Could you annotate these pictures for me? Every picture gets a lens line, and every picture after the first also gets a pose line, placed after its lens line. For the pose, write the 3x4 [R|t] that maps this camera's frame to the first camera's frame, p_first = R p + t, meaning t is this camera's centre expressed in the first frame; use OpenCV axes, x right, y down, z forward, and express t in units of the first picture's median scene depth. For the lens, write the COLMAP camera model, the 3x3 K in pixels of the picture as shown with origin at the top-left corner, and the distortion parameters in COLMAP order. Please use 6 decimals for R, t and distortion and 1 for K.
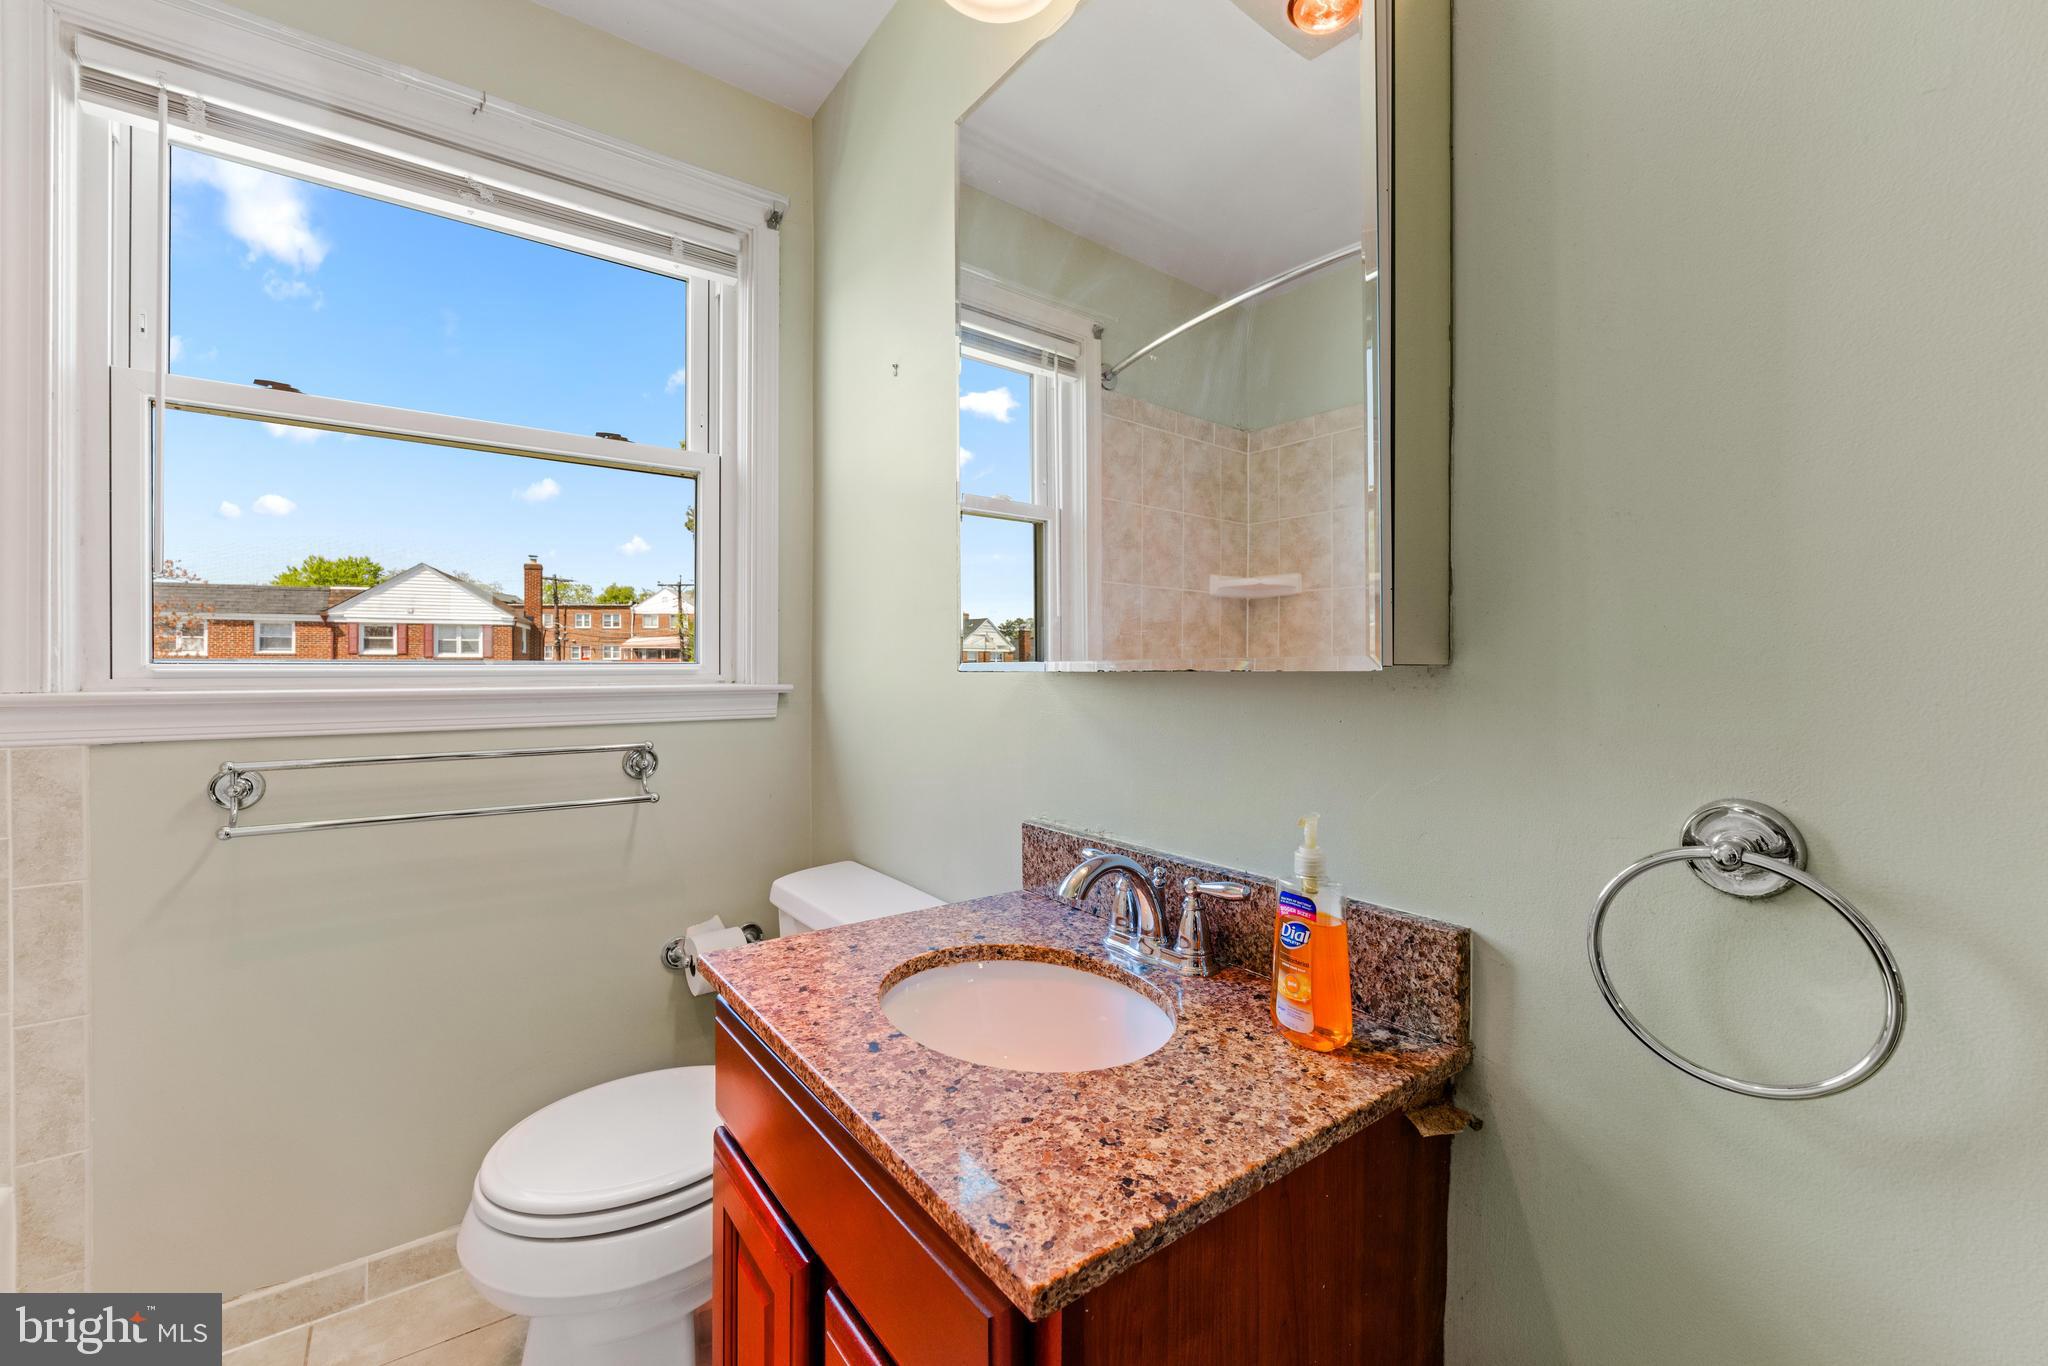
lens RADIAL K [[824.0, 0, 1020.4], [0, 824.0, 671.1], [0, 0, 1]] dist [-0.003682, -0.000317]
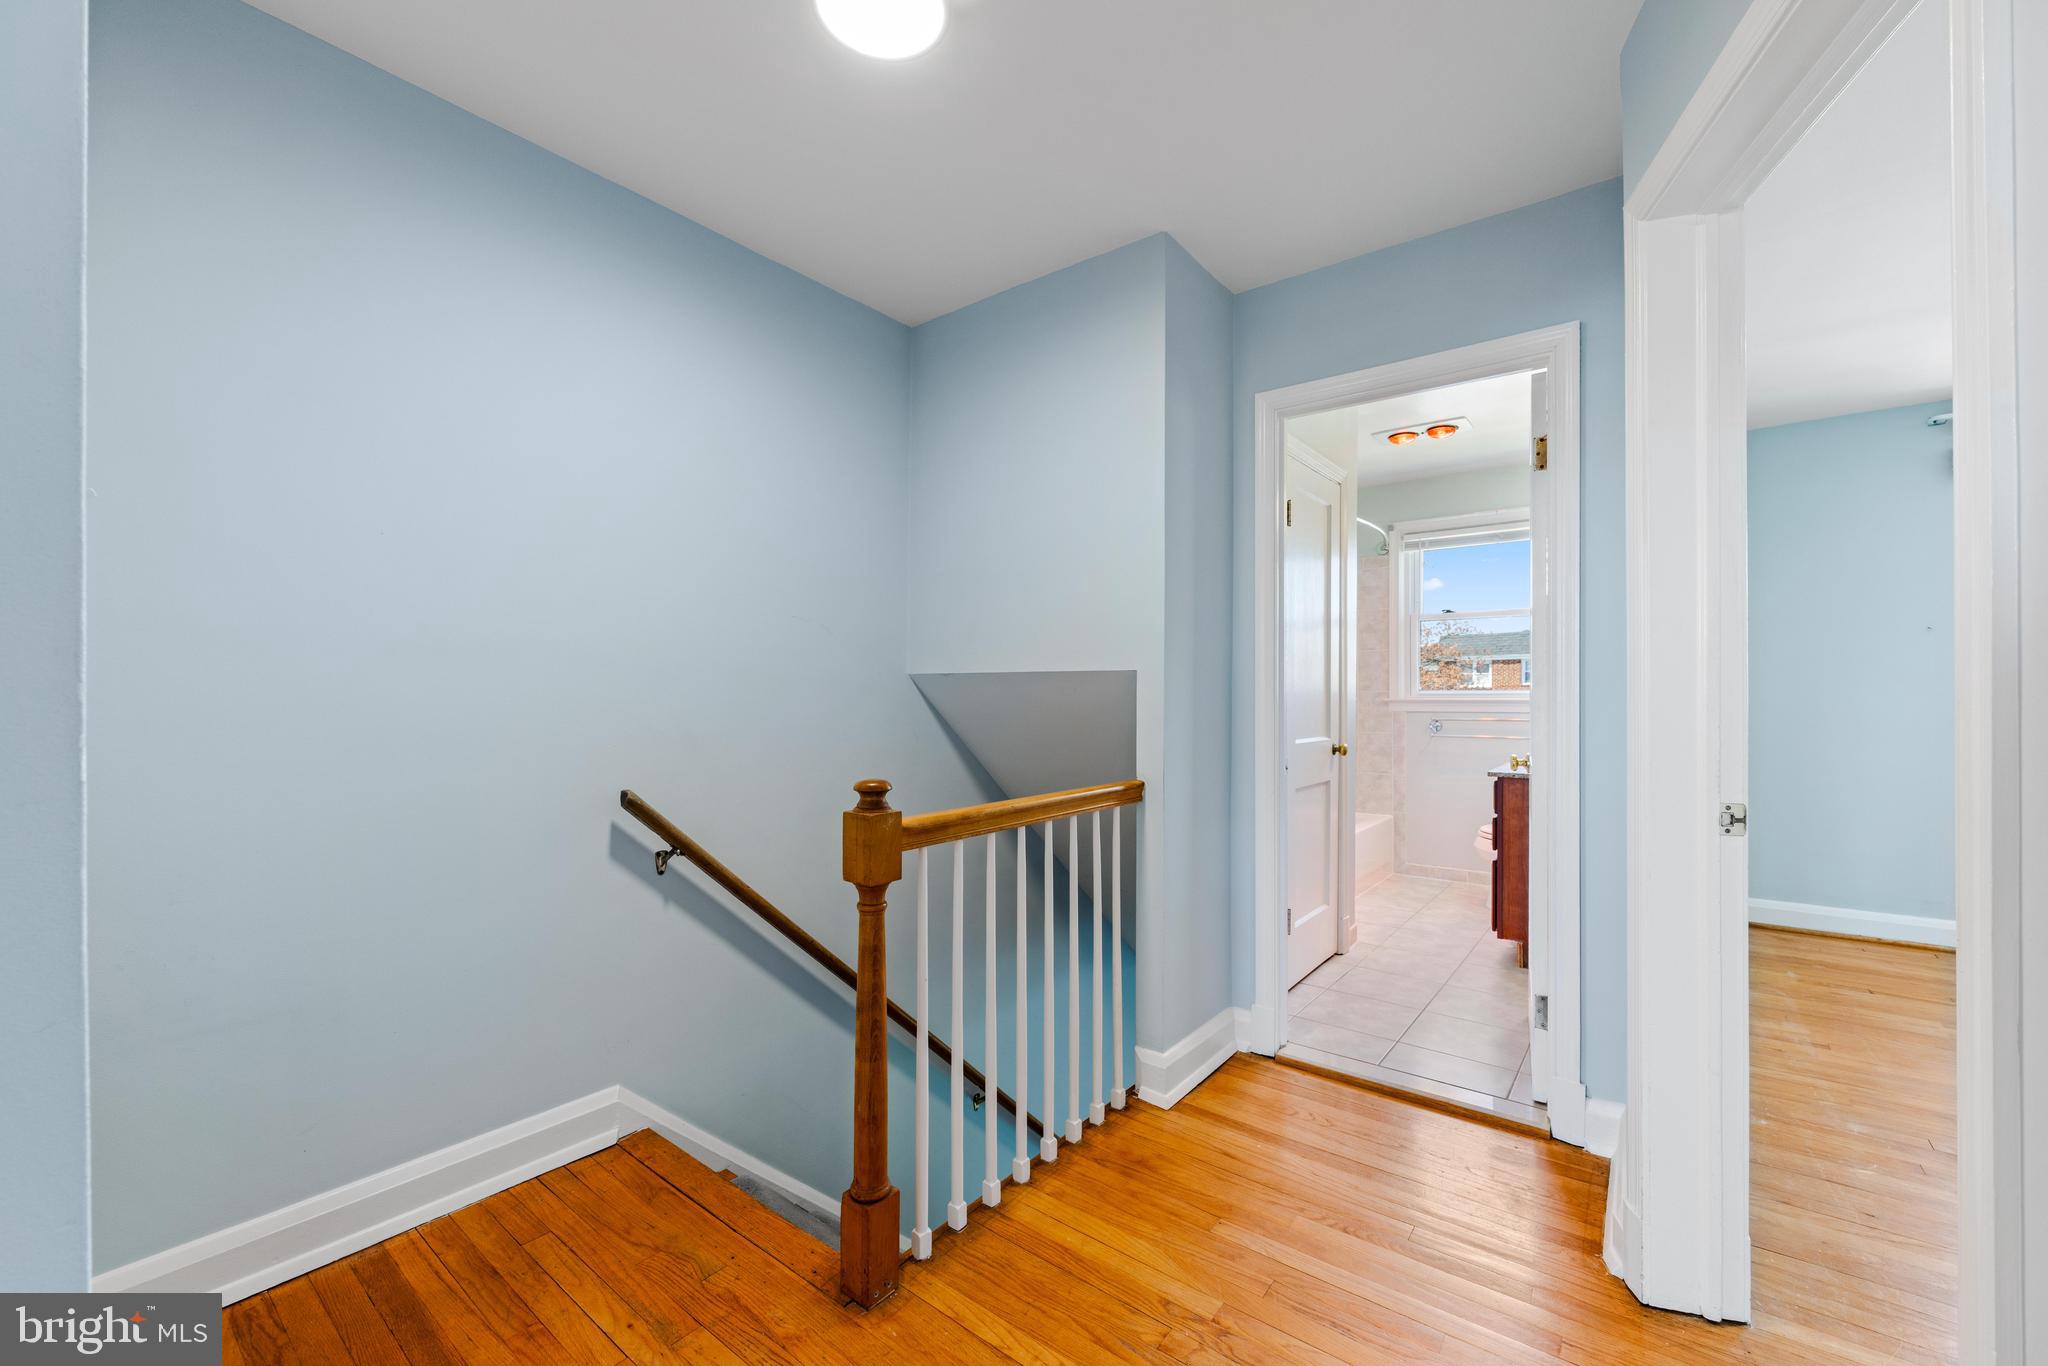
lens RADIAL K [[824.0, 0, 1022.3], [0, 824.0, 691.3], [0, 0, 1]] dist [-0.003682, -0.000317]
pose [[0.261206, -0.005589, -0.965267, 0.099061], [-0.005175, 0.999961, -0.007191, 0.001416], [0.965269, 0.006874, 0.261167, -0.081764]]
